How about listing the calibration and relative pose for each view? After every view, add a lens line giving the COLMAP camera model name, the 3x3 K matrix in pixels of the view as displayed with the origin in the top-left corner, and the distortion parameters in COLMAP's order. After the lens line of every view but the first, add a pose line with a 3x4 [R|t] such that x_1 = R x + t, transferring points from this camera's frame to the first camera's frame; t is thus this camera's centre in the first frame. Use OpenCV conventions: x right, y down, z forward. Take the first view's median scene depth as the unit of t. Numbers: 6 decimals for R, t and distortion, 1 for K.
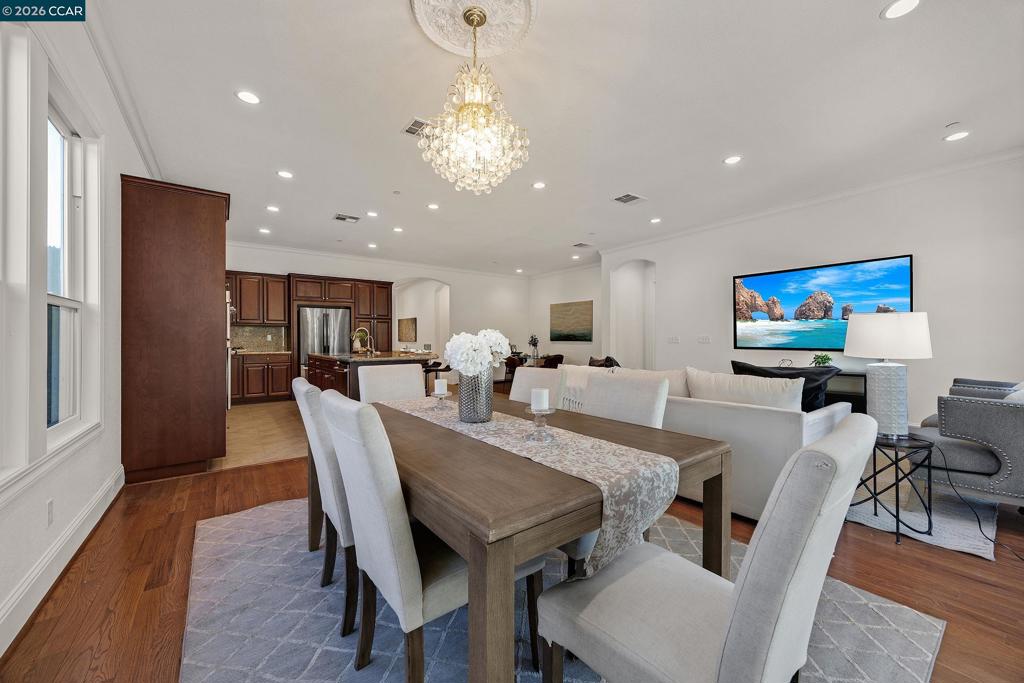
lens RADIAL K [[392.1, 0, 511.3], [0, 392.1, 341.2], [0, 0, 1]] dist [-0.003327, -0.000343]
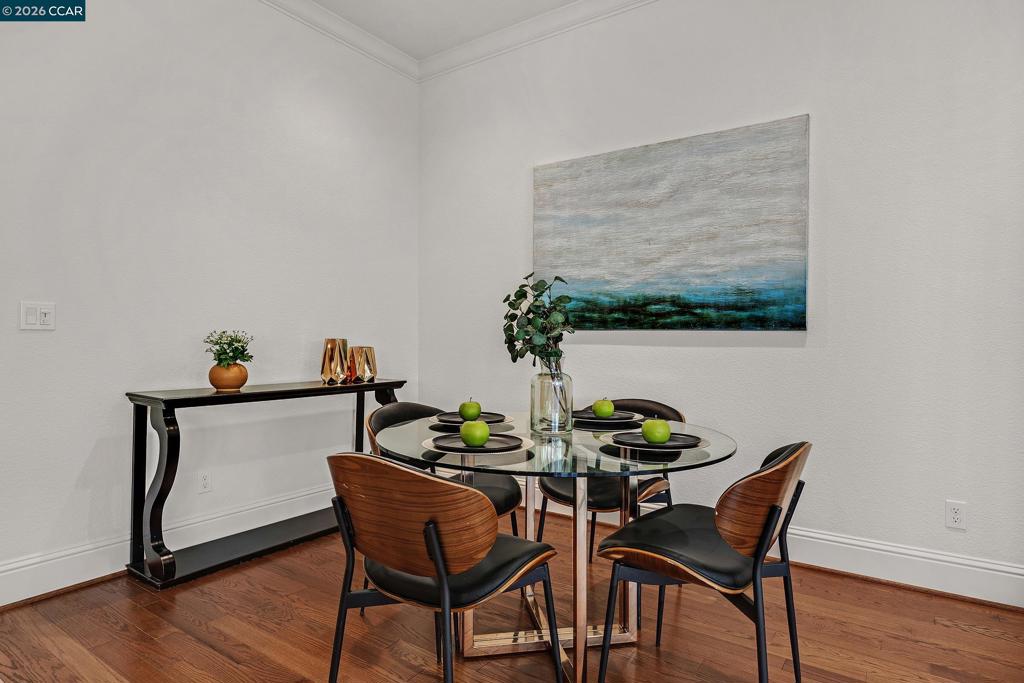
lens RADIAL K [[590.9, 0, 513.1], [0, 590.9, 337.8], [0, 0, 1]] dist [-0.000868, -0.000058]
pose [[0.954486, 0.006936, 0.298176, -0.012164], [-0.006476, 0.999976, -0.002529, 0.005006], [-0.298187, 0.000483, 0.954507, 0.736344]]
